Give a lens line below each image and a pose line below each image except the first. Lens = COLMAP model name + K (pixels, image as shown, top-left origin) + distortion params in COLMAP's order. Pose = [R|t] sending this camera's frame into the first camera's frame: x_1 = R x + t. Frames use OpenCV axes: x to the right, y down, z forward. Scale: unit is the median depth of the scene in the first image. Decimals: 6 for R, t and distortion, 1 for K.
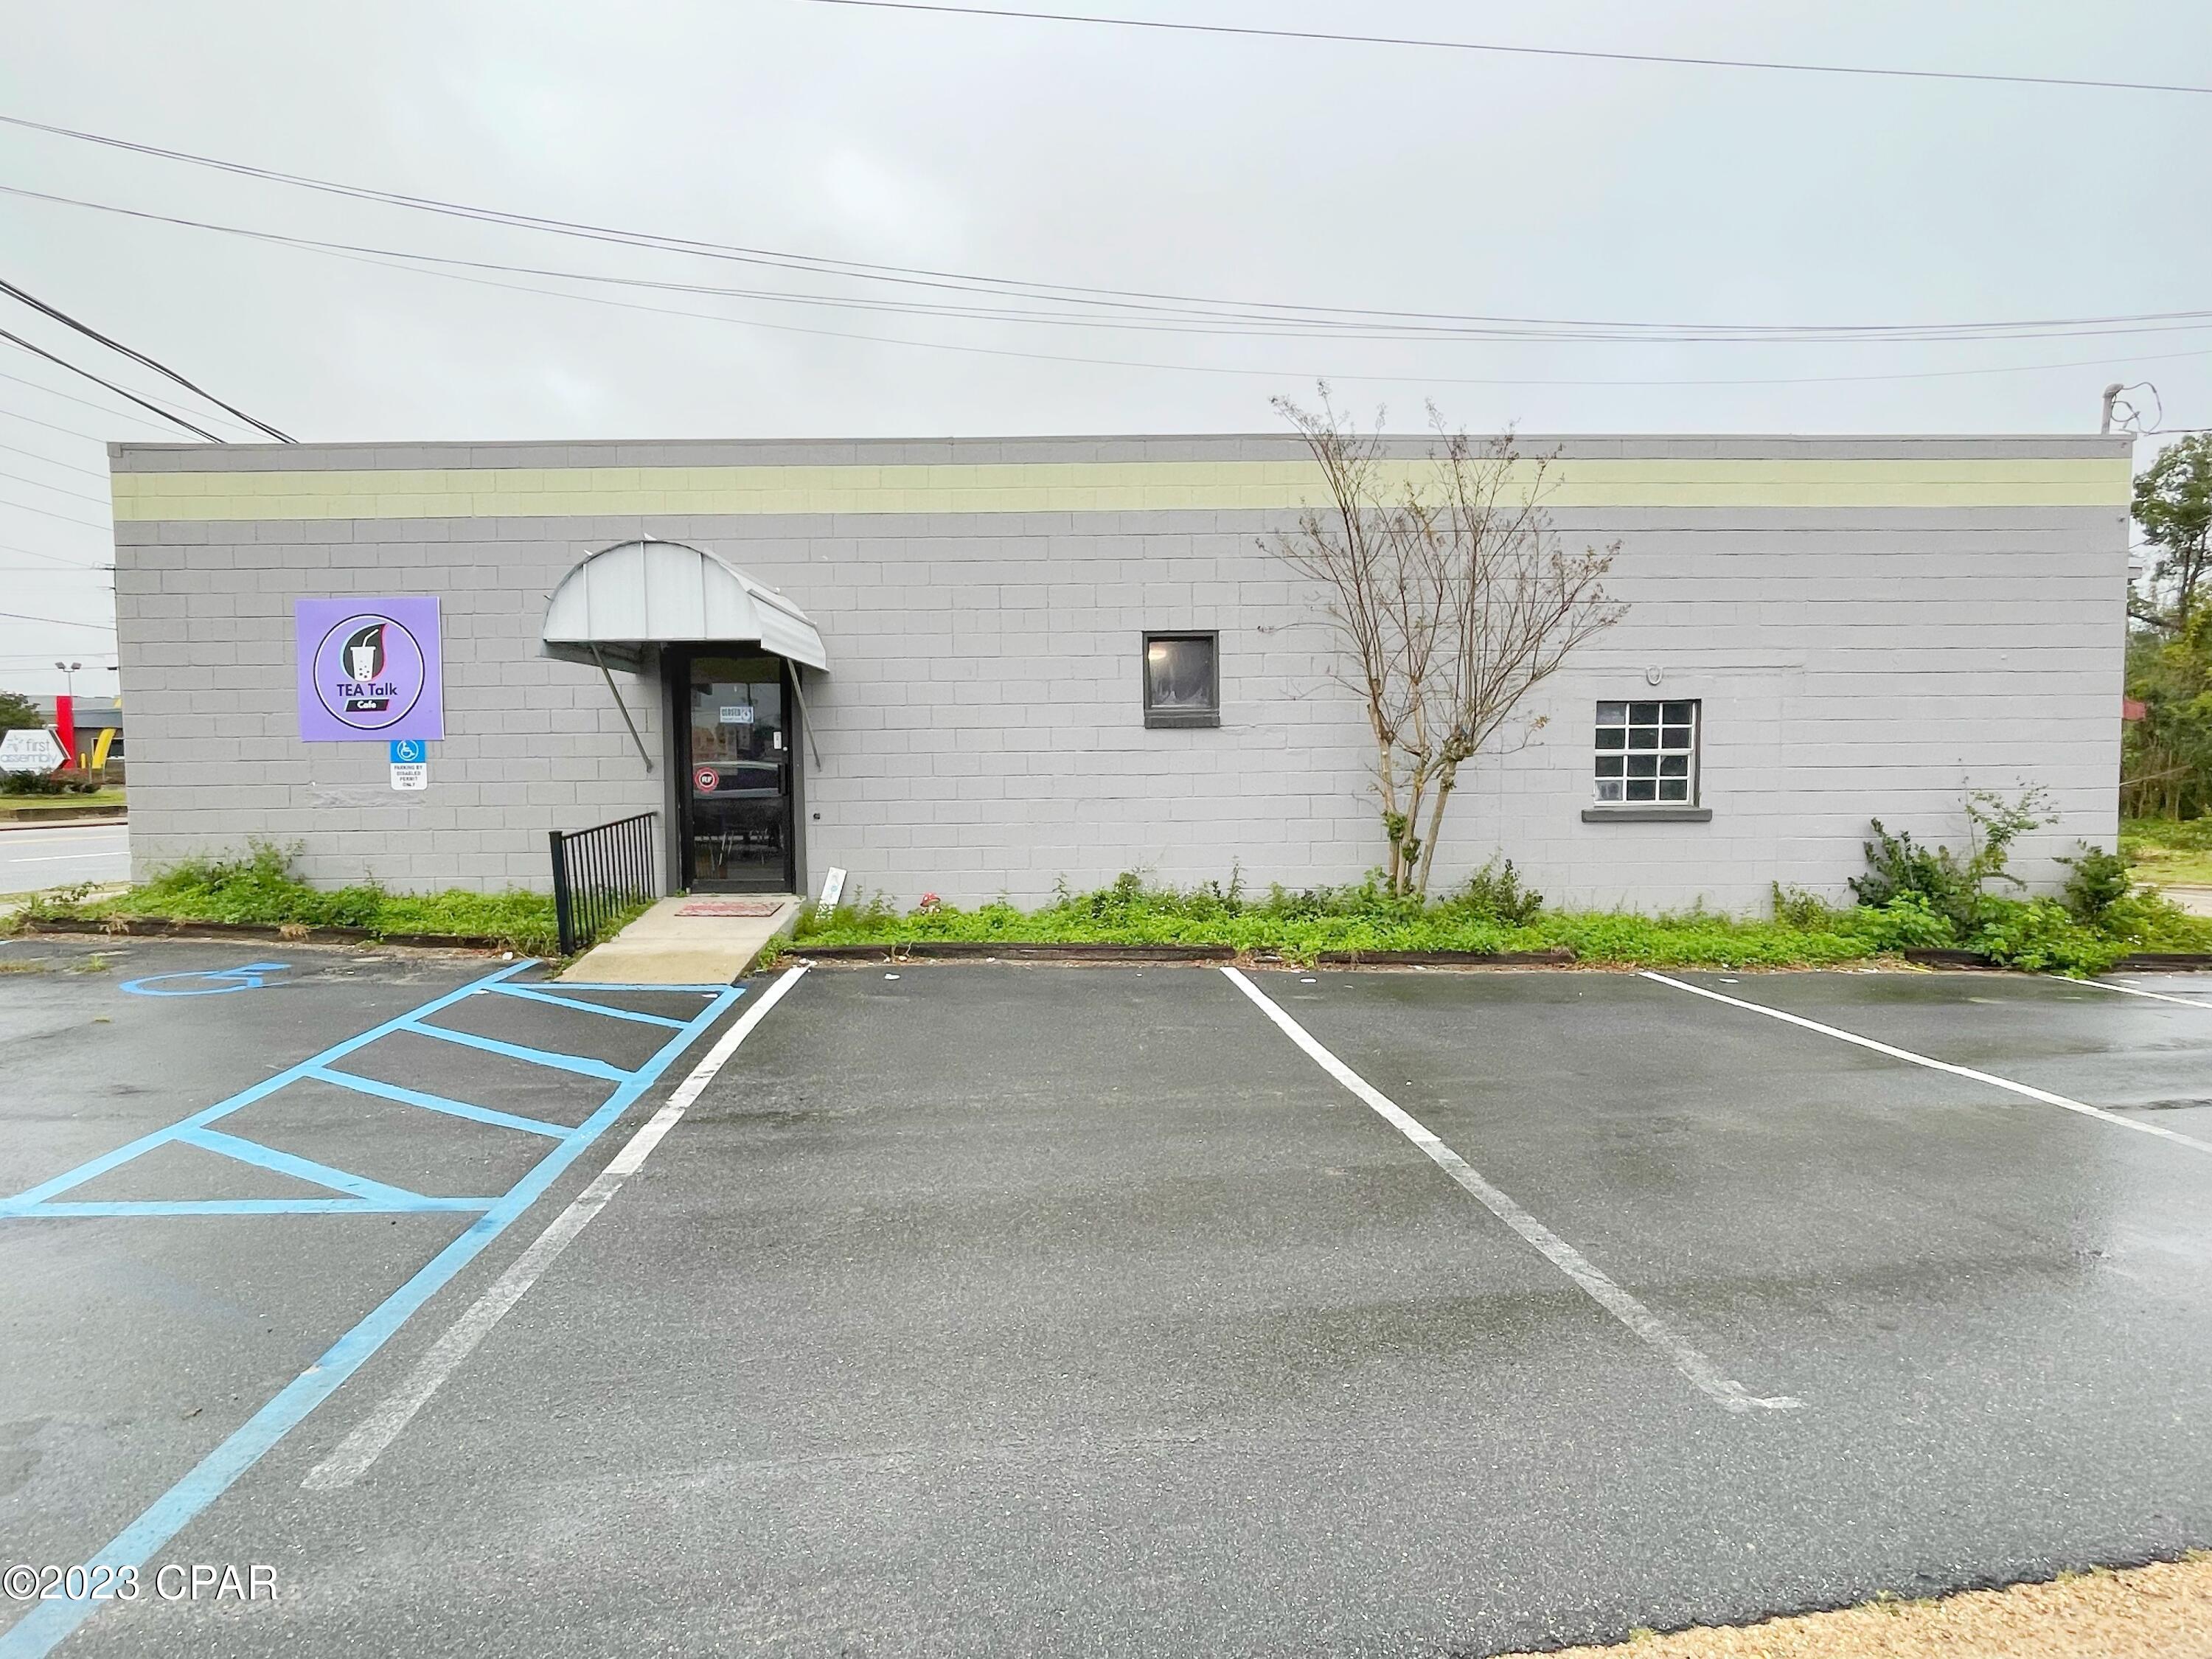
lens RADIAL K [[1169.9, 0, 1103.2], [0, 1169.9, 834.7], [0, 0, 1]] dist [-0.003729, -0.000960]
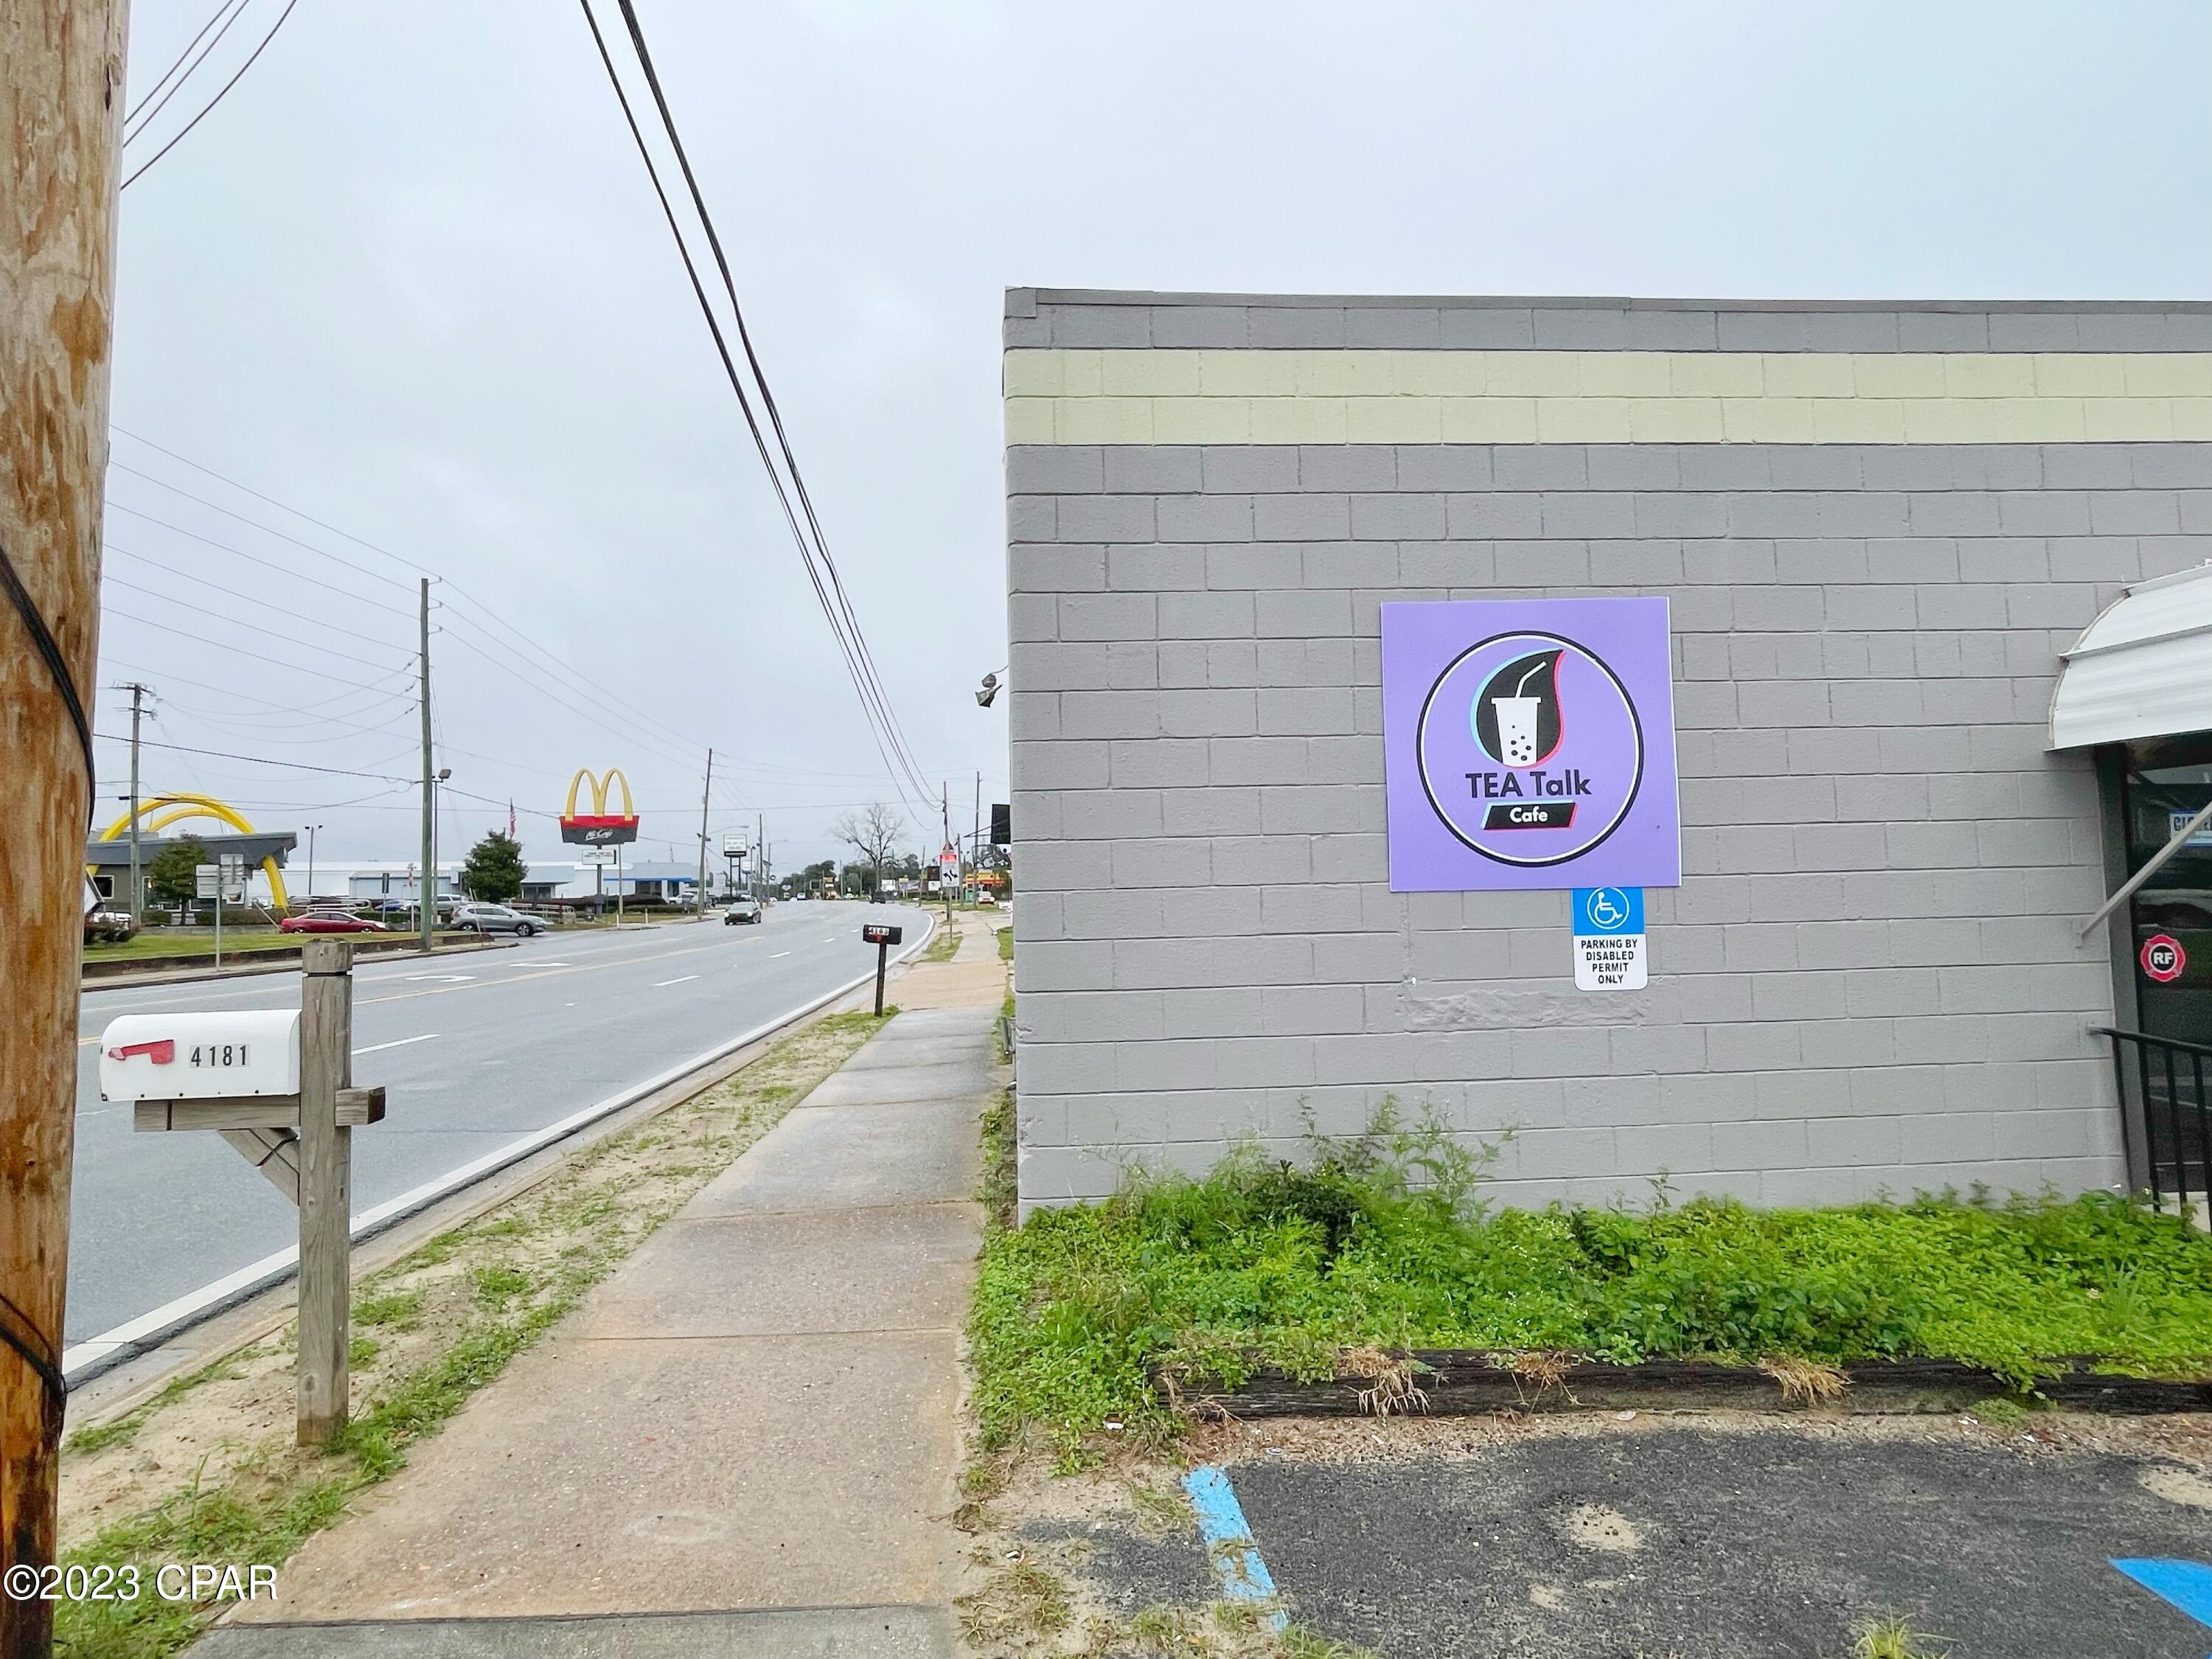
lens RADIAL K [[1169.9, 0, 1106.8], [0, 1169.9, 831.4], [0, 0, 1]] dist [-0.003729, -0.000960]
pose [[0.999007, -0.009509, 0.043517, -0.826429], [0.014182, 0.994010, -0.108363, -0.054618], [-0.042226, 0.108872, 0.993159, 0.527586]]
